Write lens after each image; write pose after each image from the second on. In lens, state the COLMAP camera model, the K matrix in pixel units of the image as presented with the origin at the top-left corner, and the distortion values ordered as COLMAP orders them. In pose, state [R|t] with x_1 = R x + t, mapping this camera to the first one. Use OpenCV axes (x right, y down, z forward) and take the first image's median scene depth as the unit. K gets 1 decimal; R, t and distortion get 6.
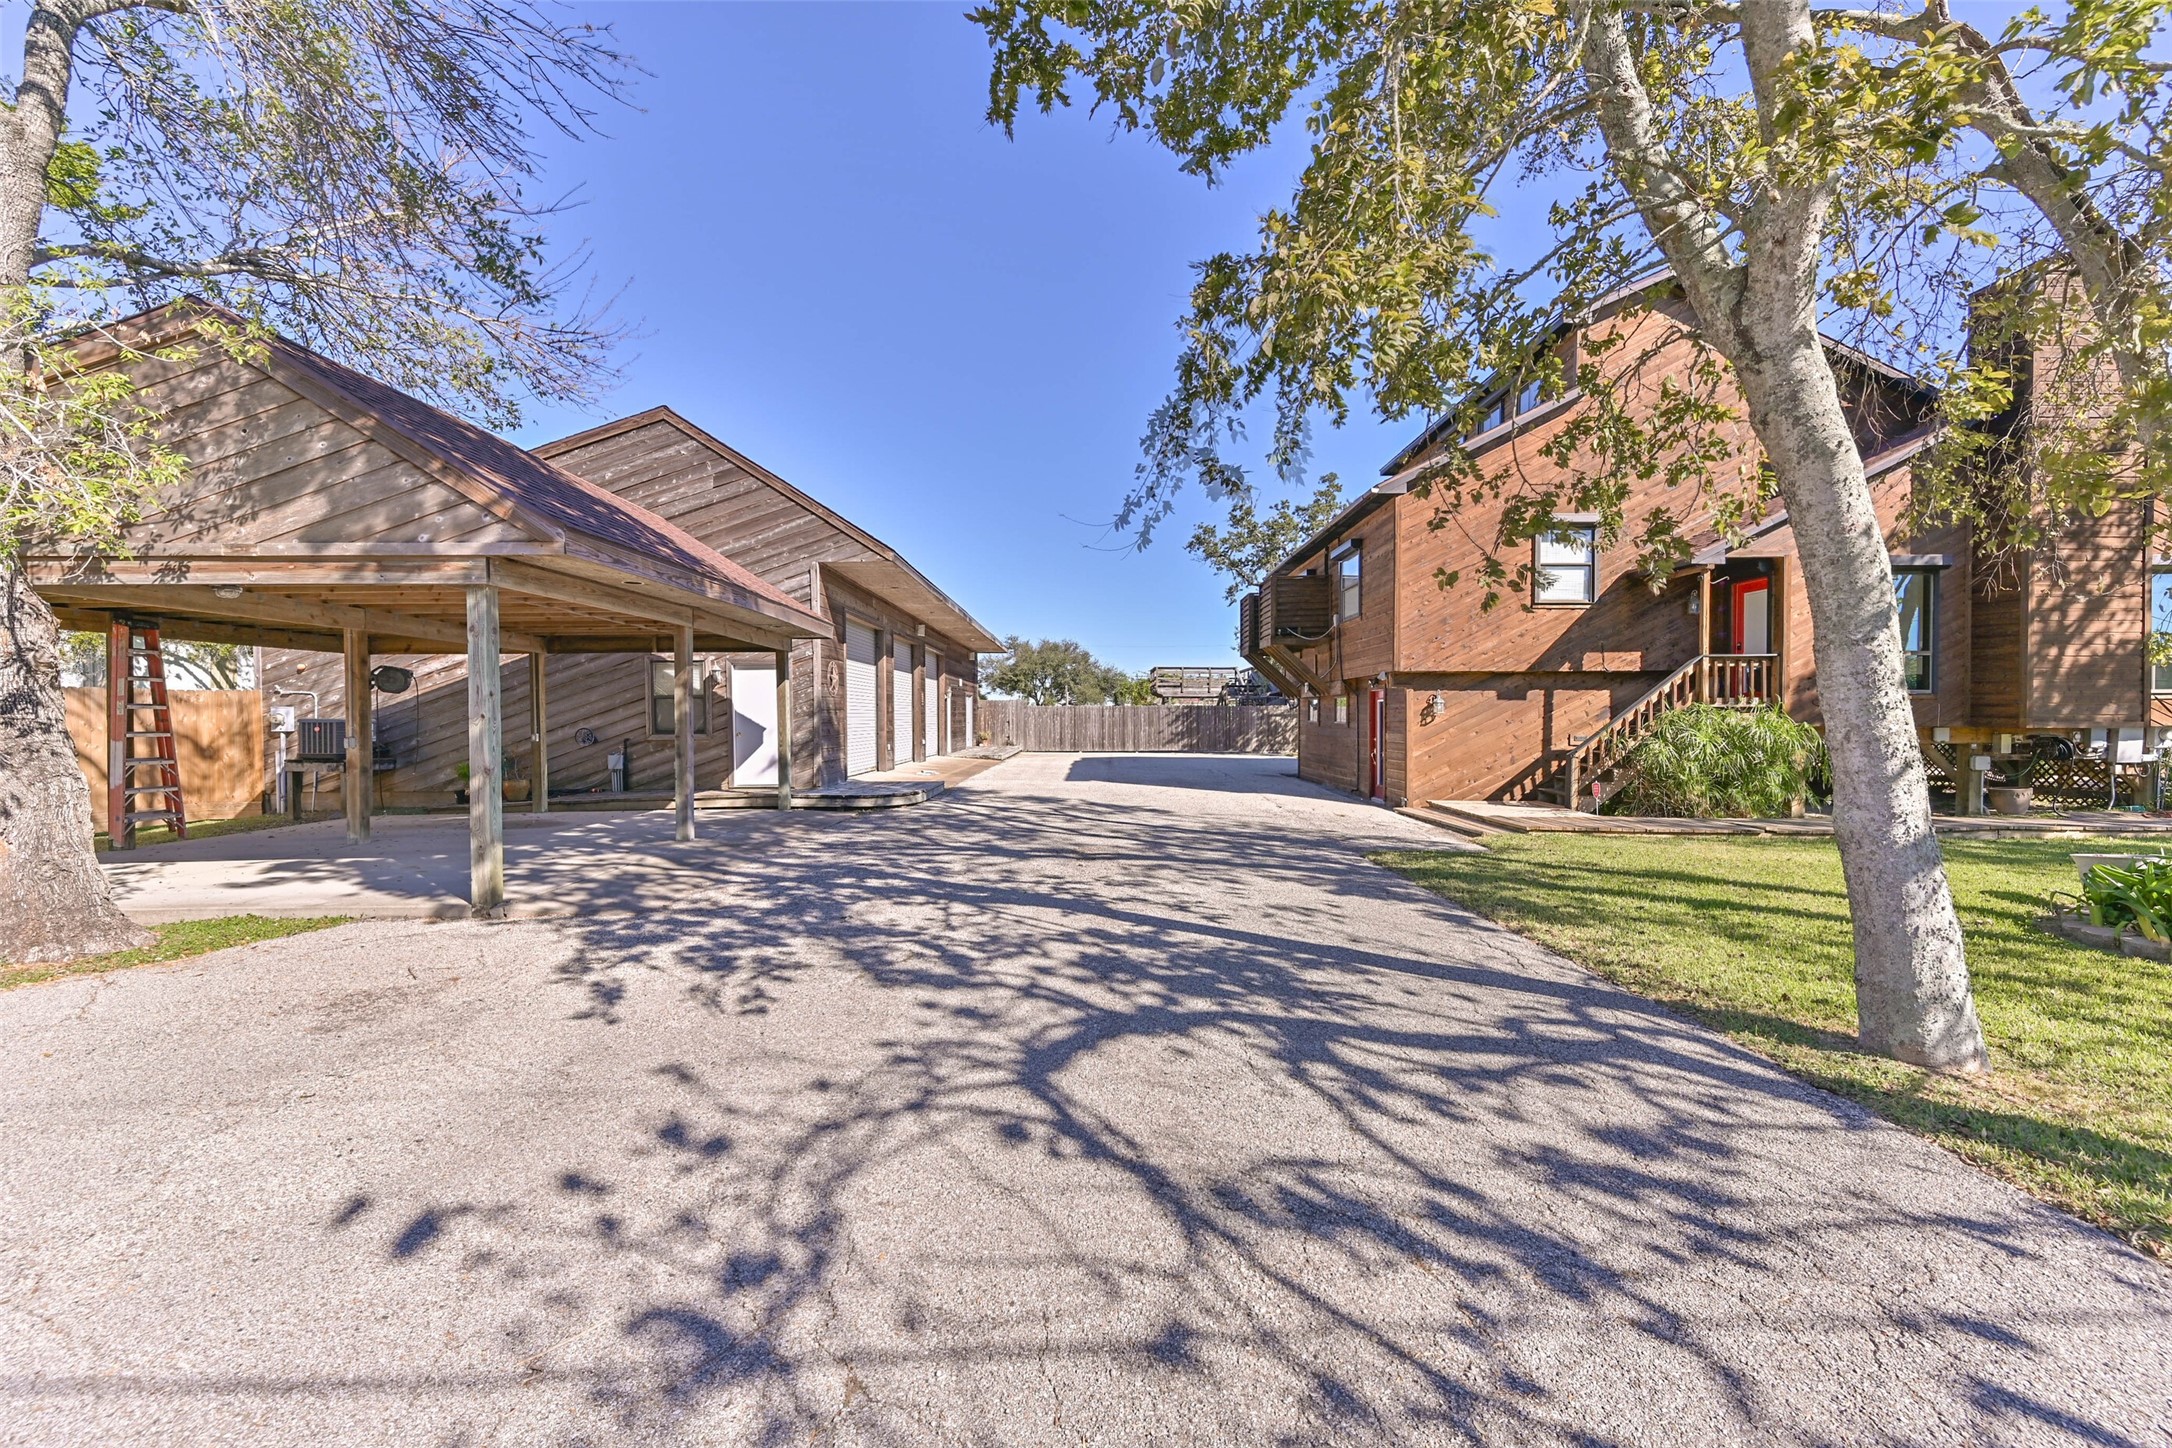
lens RADIAL K [[813.4, 0, 1086.0], [0, 813.4, 724.0], [0, 0, 1]] dist [0.000237, 0.000086]
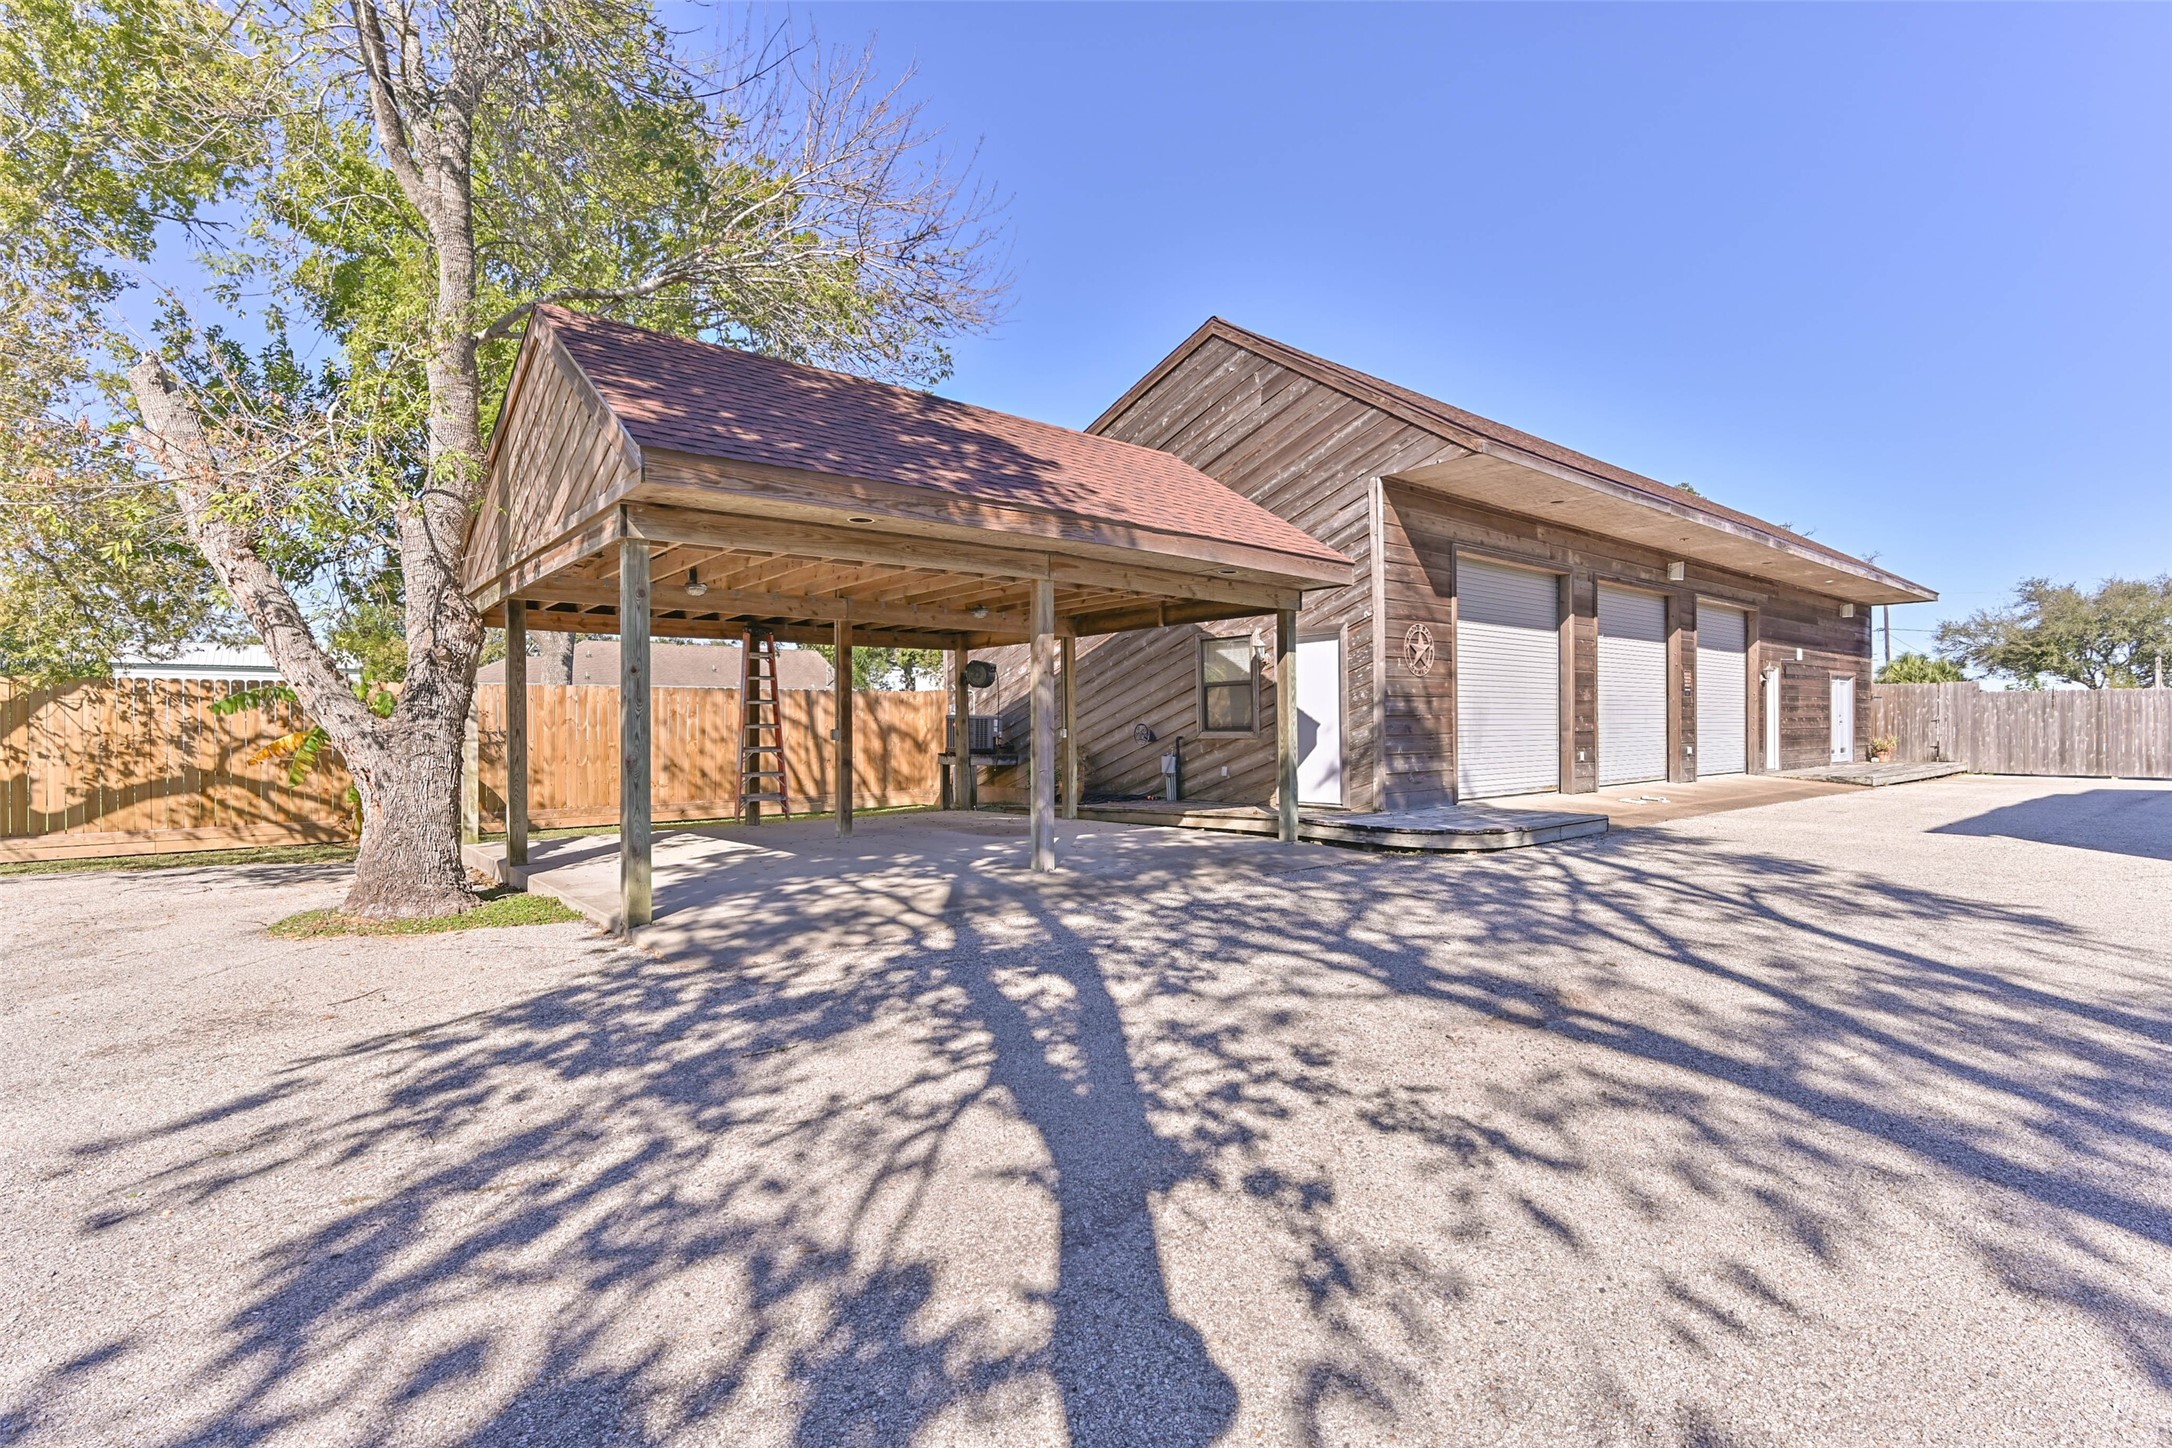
lens RADIAL K [[991.5, 0, 1086.0], [0, 991.5, 724.0], [0, 0, 1]] dist [-0.002843, -0.000449]
pose [[0.650563, -0.001601, -0.759451, 0.132511], [-0.001409, 0.999994, -0.003315, 0.008295], [0.759451, 0.003227, 0.650557, 0.279236]]
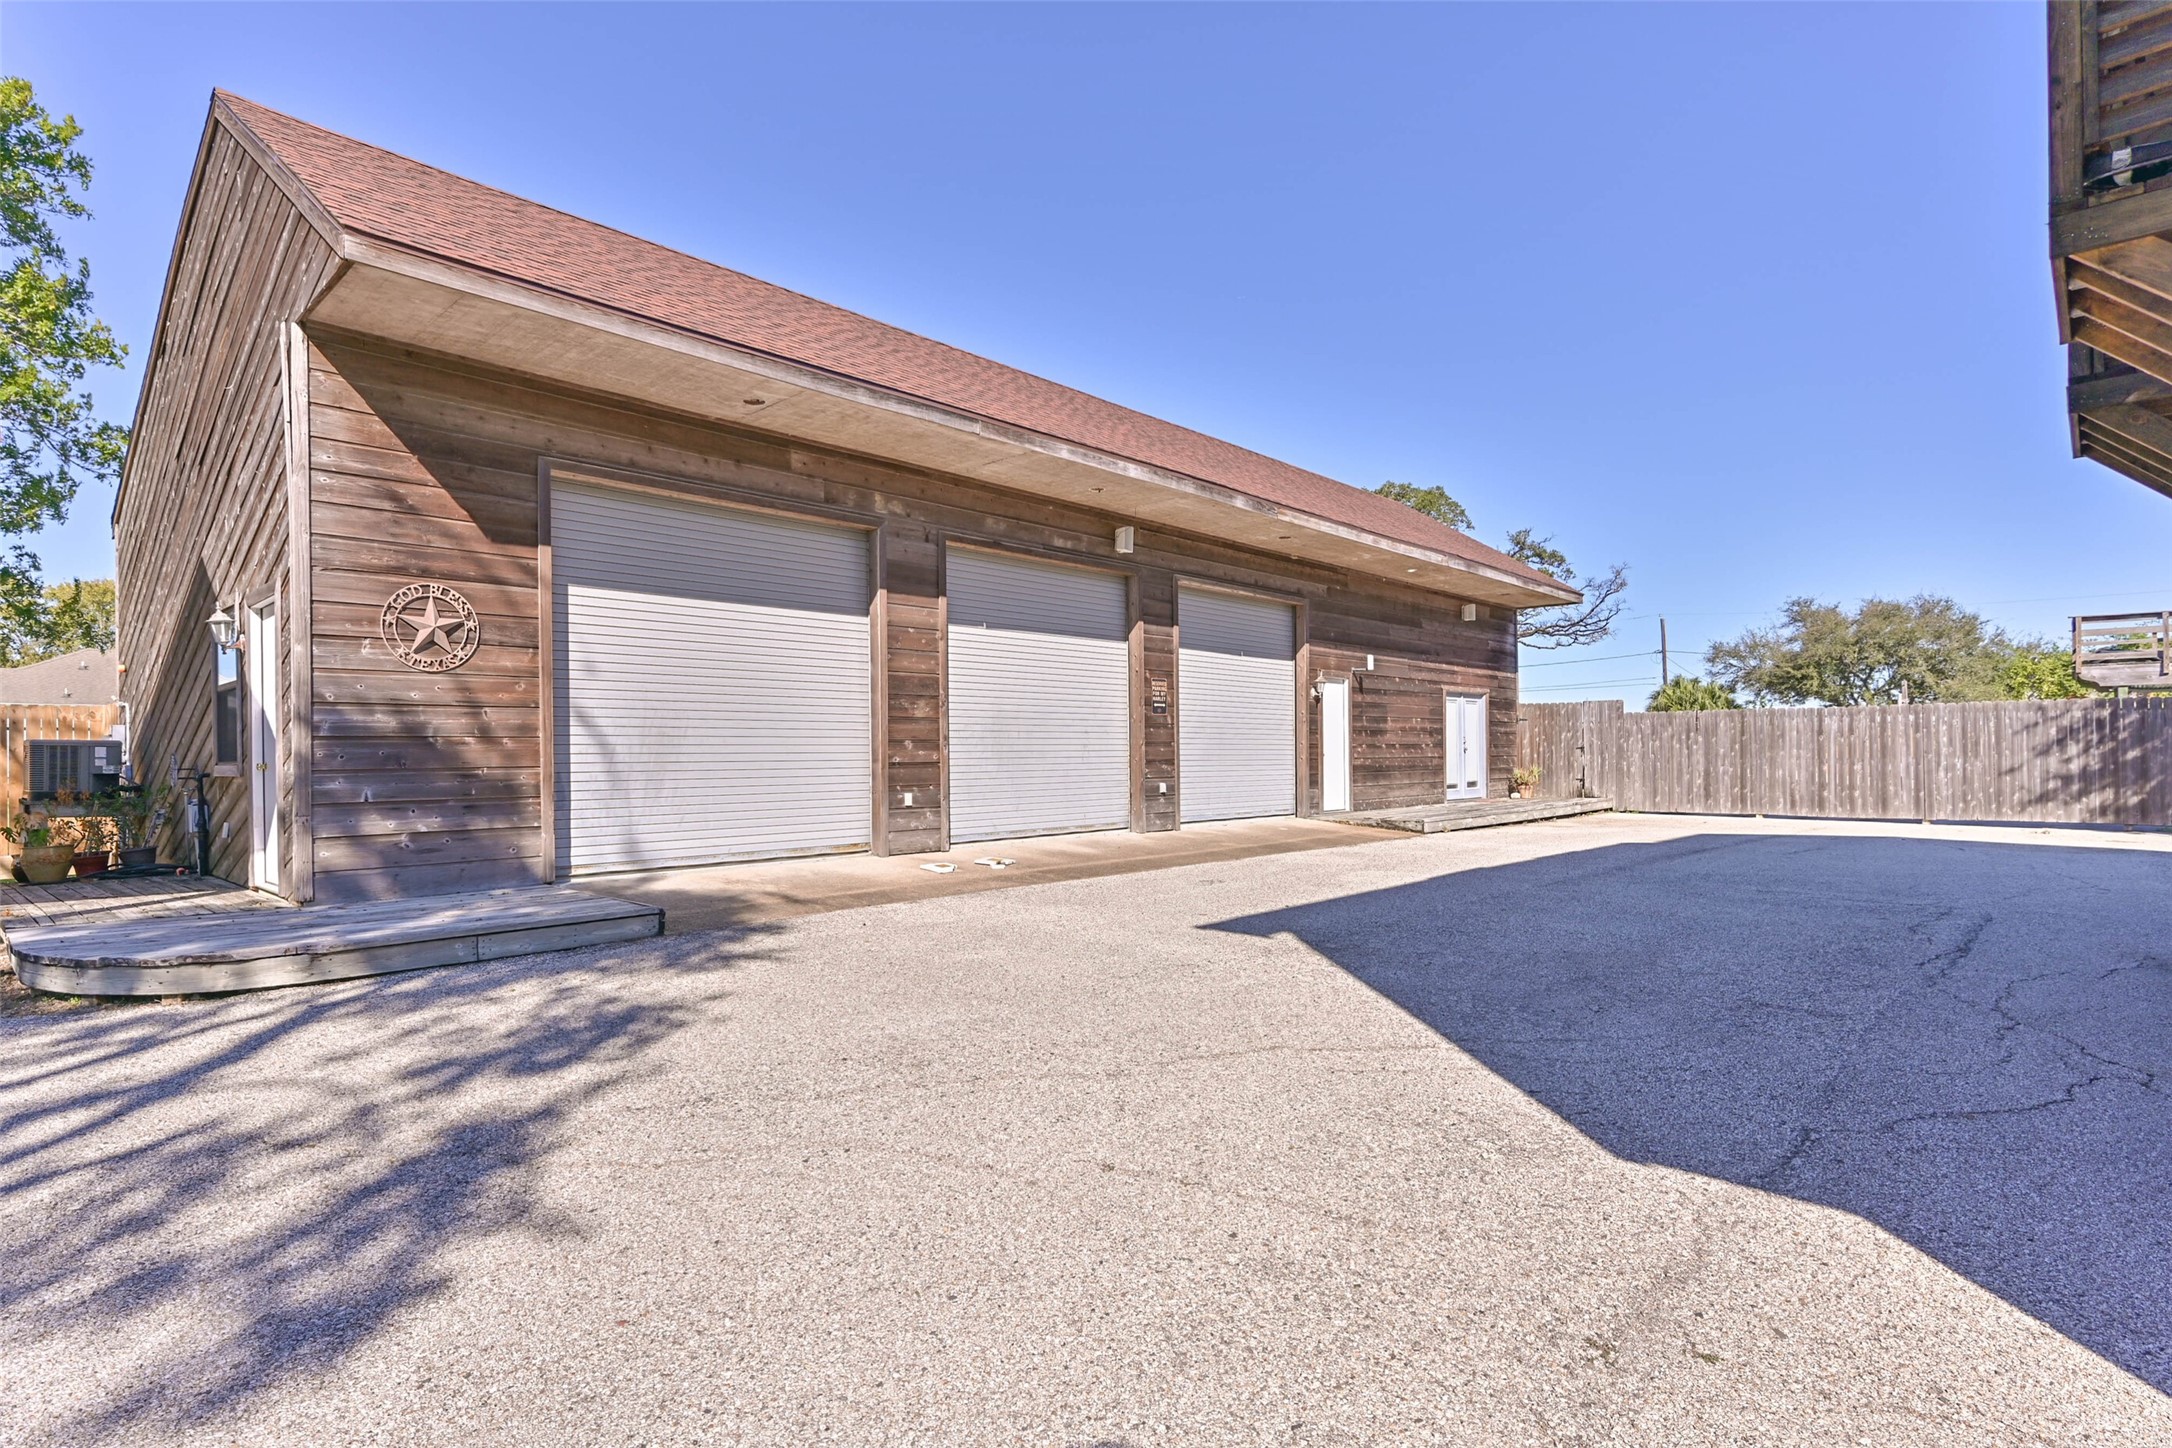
lens RADIAL K [[1074.7, 0, 1086.0], [0, 1074.7, 724.0], [0, 0, 1]] dist [-0.000769, 0.000001]
pose [[0.743149, -0.022811, -0.668737, 0.770813], [0.001683, 0.999479, -0.032223, 0.011587], [0.669124, 0.022821, 0.742801, 2.782428]]
